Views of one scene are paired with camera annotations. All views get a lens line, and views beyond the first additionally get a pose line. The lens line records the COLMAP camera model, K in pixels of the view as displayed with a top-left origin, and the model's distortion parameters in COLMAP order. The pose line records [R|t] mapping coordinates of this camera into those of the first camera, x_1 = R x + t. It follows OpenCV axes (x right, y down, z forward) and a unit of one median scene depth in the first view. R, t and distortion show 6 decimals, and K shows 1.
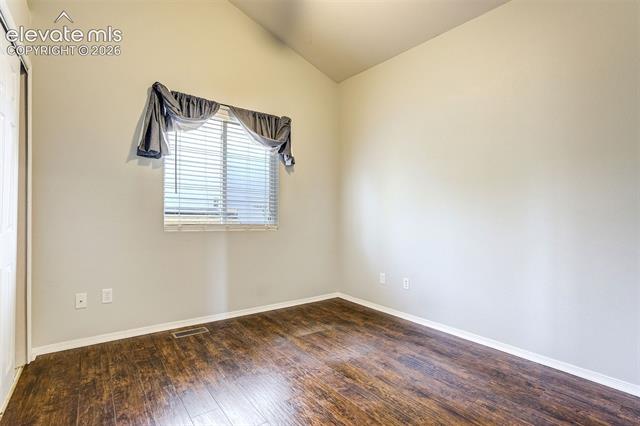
lens RADIAL K [[299.1, 0, 322.5], [0, 299.1, 217.0], [0, 0, 1]] dist [-0.002147, 0.000409]
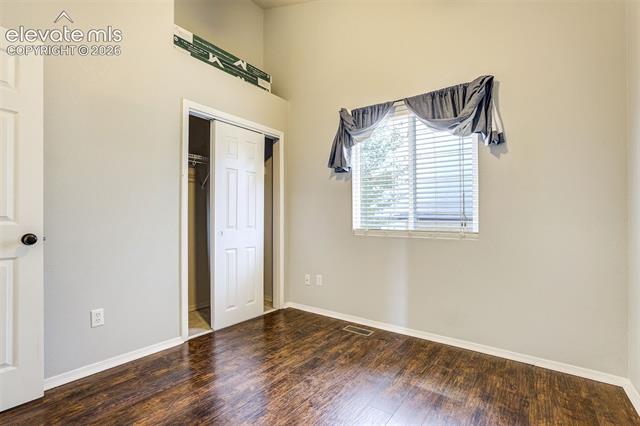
lens RADIAL K [[304.6, 0, 320.5], [0, 304.6, 222.6], [0, 0, 1]] dist [0.000555, 0.000636]
pose [[0.293325, -0.001437, -0.956012, 0.540805], [-0.003018, 0.999992, -0.002429, 0.005102], [0.956008, 0.003597, 0.293319, 0.536882]]
